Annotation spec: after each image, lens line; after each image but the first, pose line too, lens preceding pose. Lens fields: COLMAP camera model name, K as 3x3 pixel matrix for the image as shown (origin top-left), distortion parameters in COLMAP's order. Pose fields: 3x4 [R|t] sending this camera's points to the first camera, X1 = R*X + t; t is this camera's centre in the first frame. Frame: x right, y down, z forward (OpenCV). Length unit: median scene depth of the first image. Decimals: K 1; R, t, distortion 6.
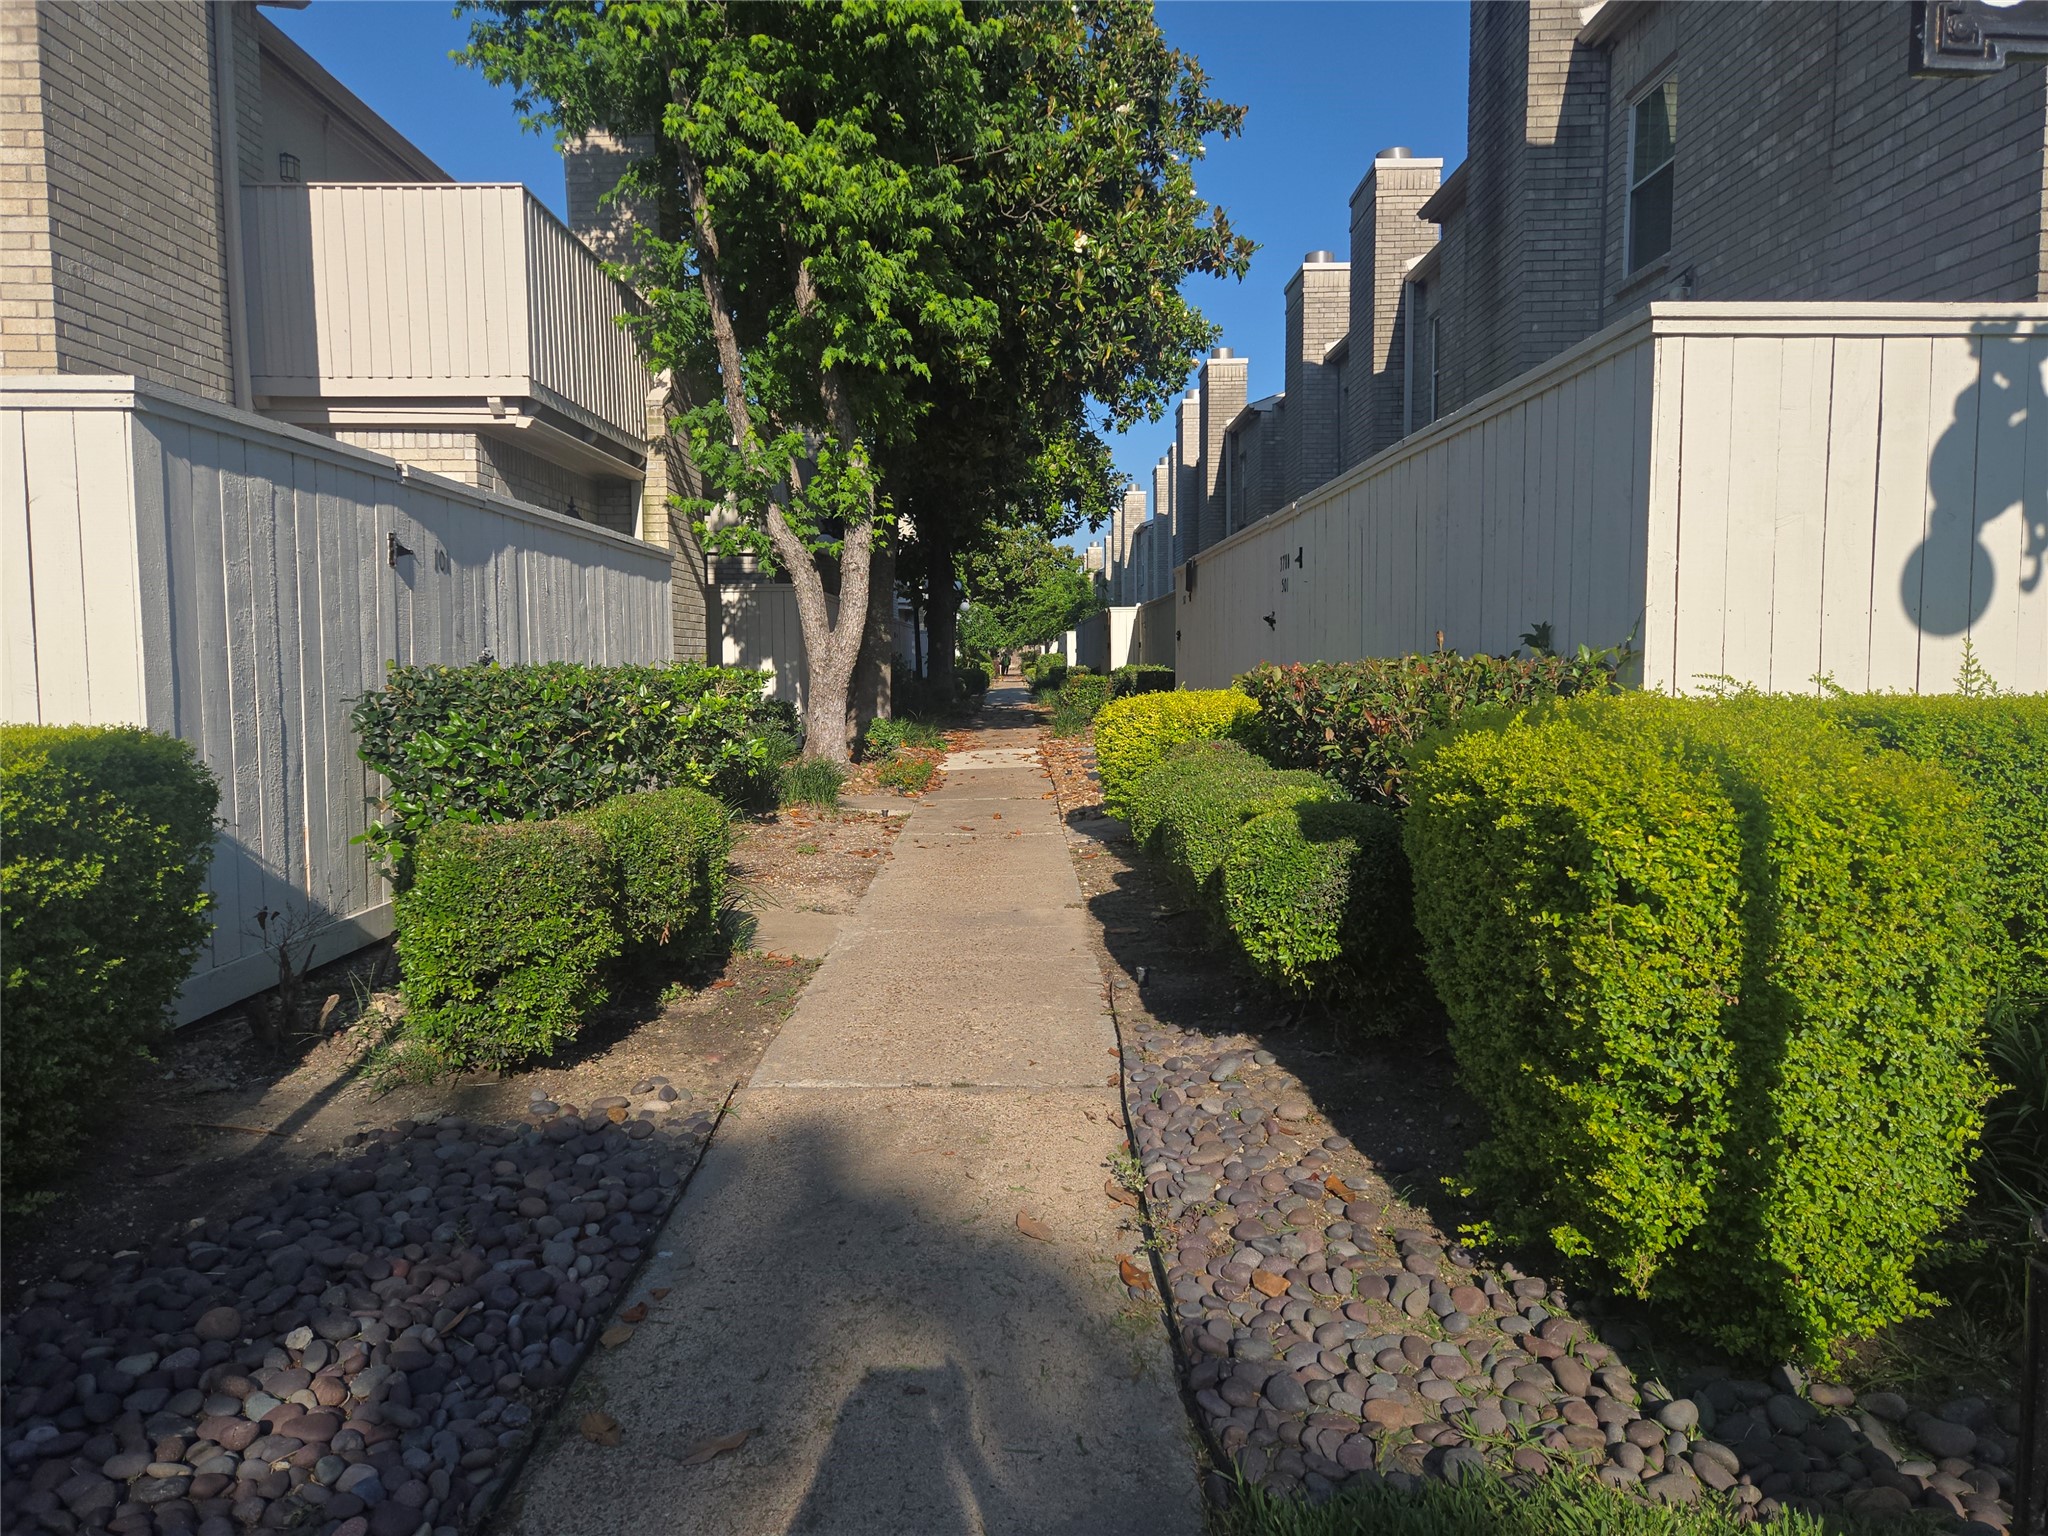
lens RADIAL K [[1343.3, 0, 1003.8], [0, 1343.3, 726.0], [0, 0, 1]] dist [0.101154, -0.070554]
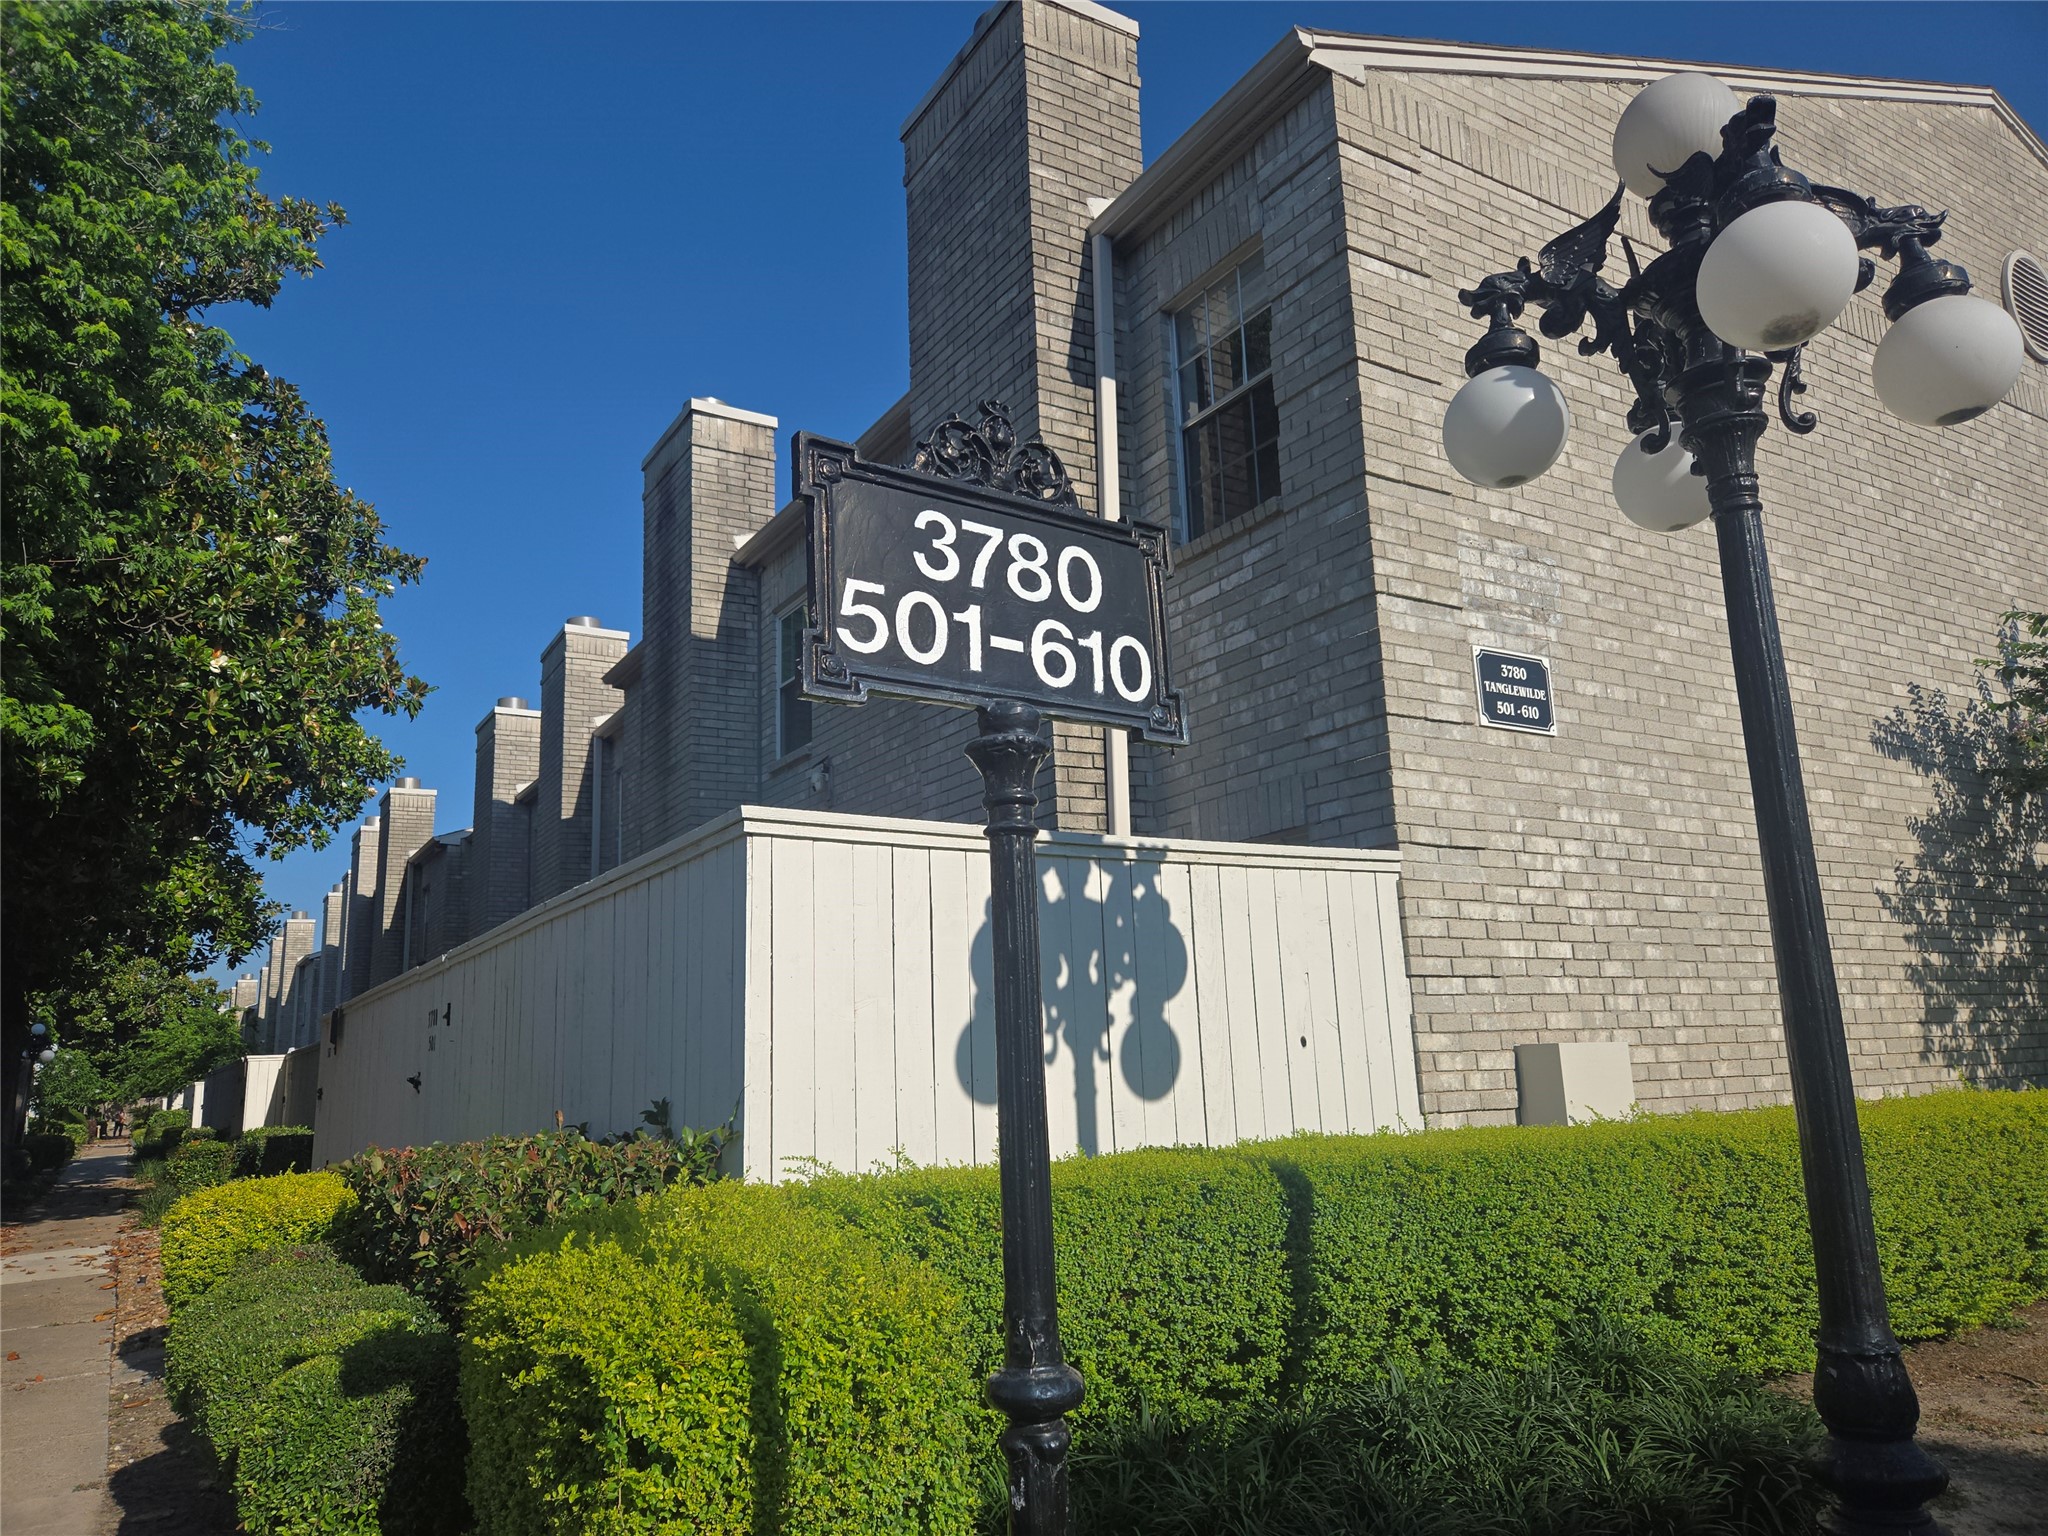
lens RADIAL K [[1341.0, 0, 977.8], [0, 1341.0, 749.7], [0, 0, 1]] dist [0.084631, -0.060373]
pose [[0.876440, 0.093914, 0.472264, 0.099607], [0.039867, 0.963274, -0.265543, -0.046440], [-0.479858, 0.251560, 0.840508, -0.003230]]
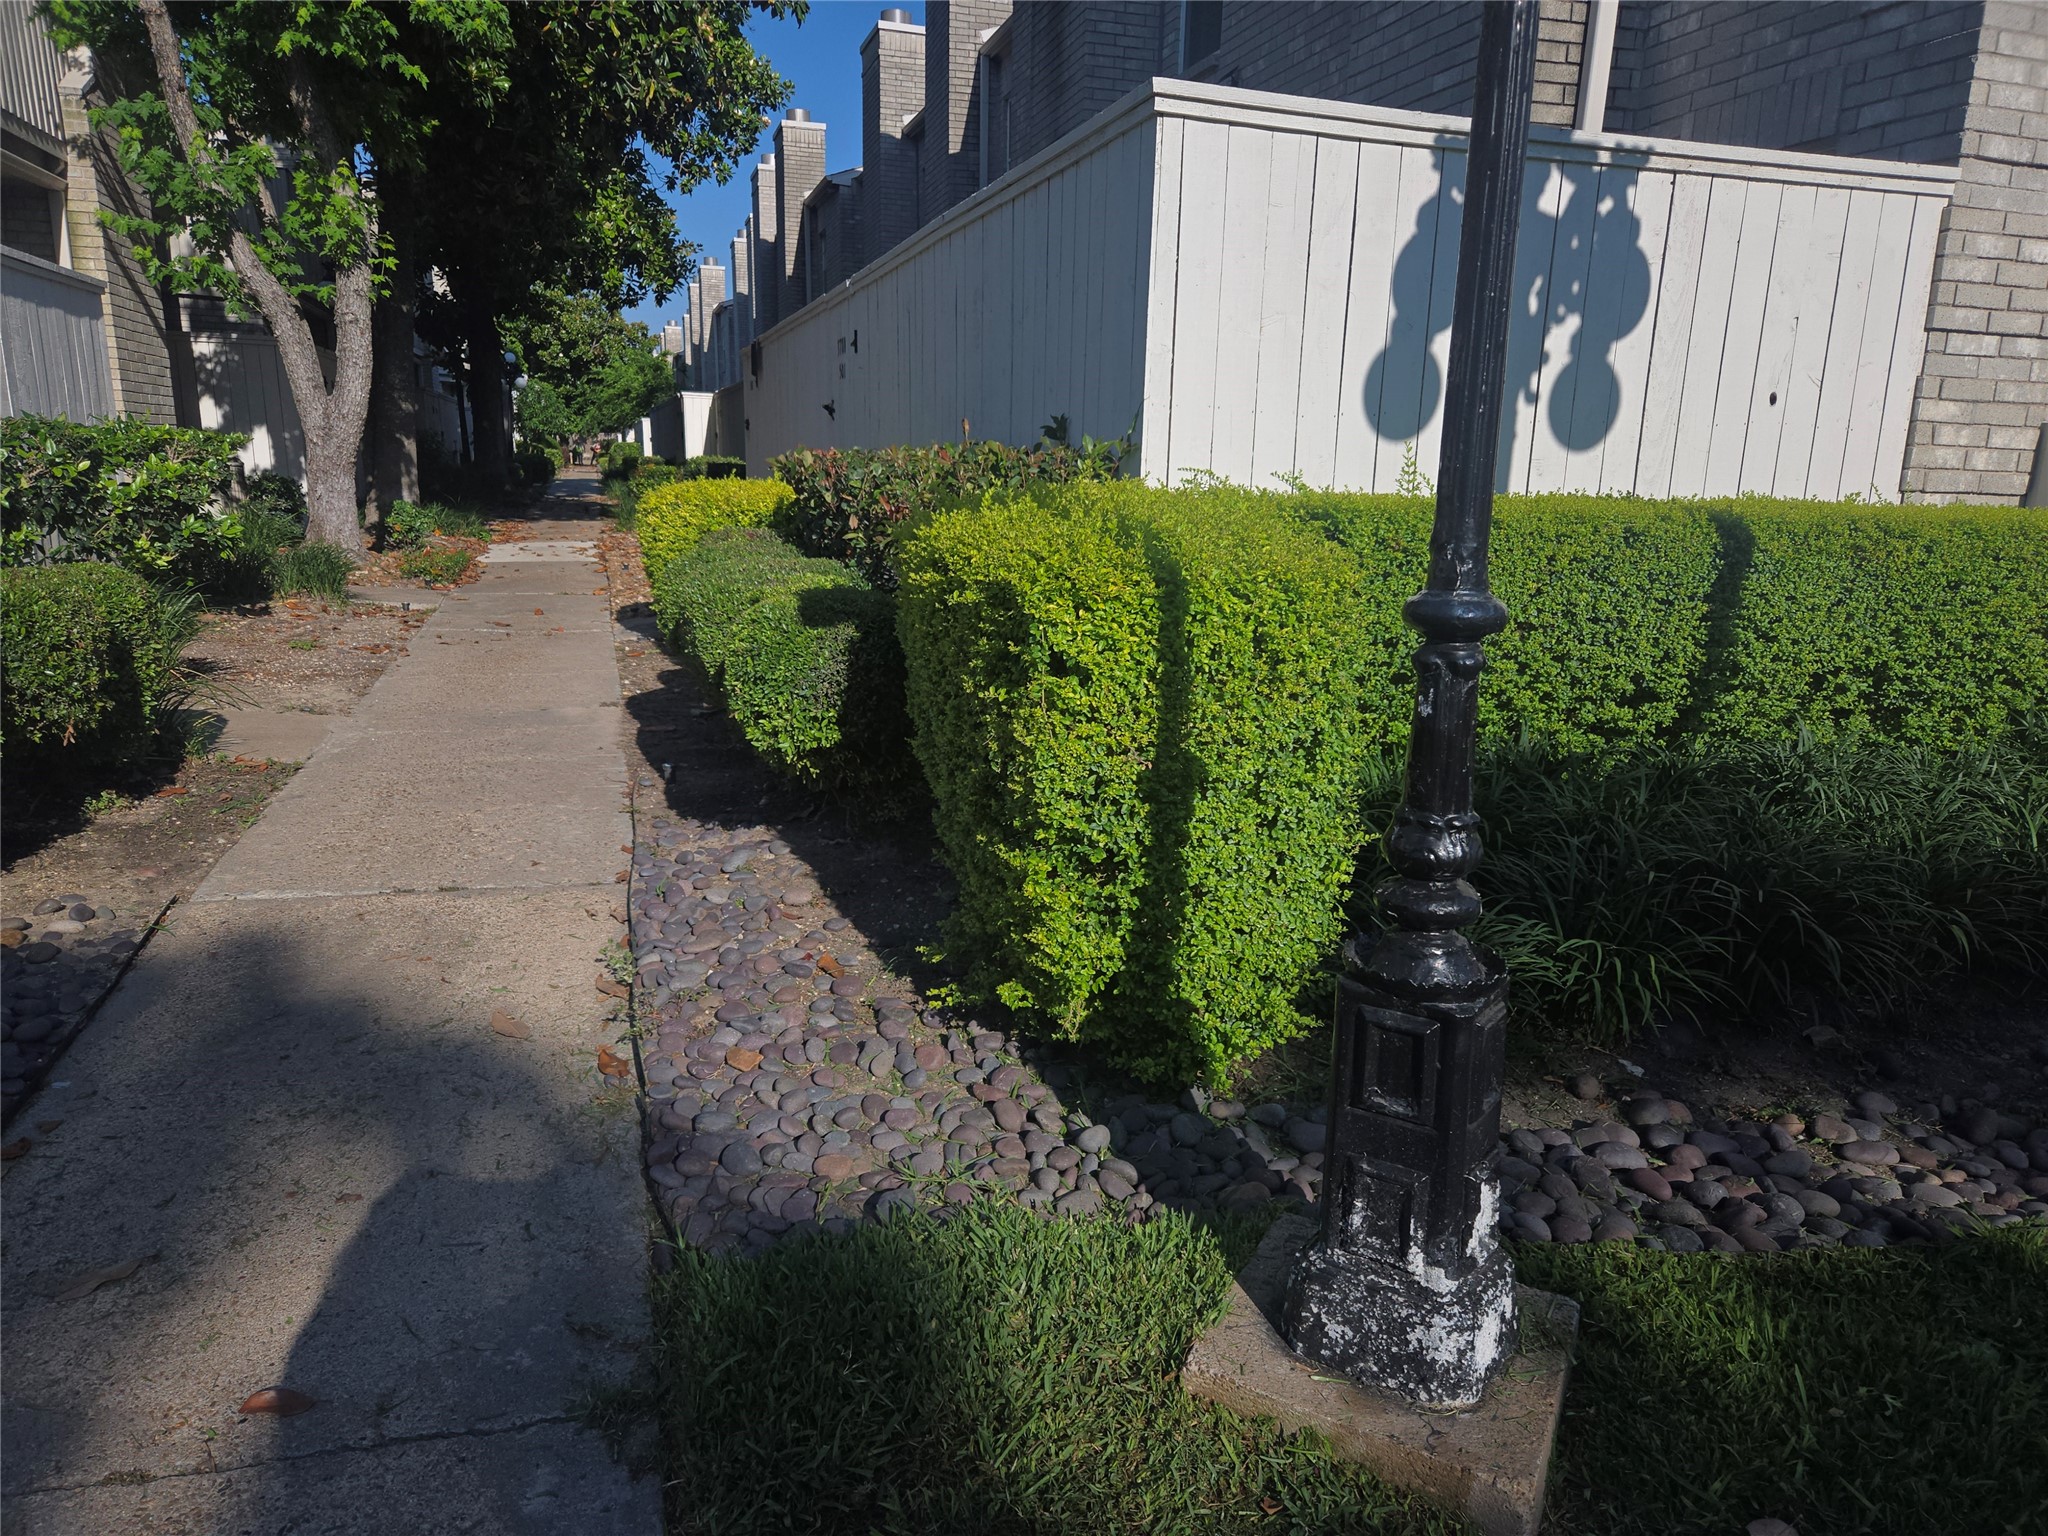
lens RADIAL K [[1344.8, 0, 995.8], [0, 1344.8, 734.3], [0, 0, 1]] dist [0.092146, -0.064280]
pose [[0.967812, -0.011888, 0.251393, 0.088065], [-0.023732, 0.990122, 0.138186, 0.019695], [-0.250552, -0.139704, 0.957970, 0.020929]]
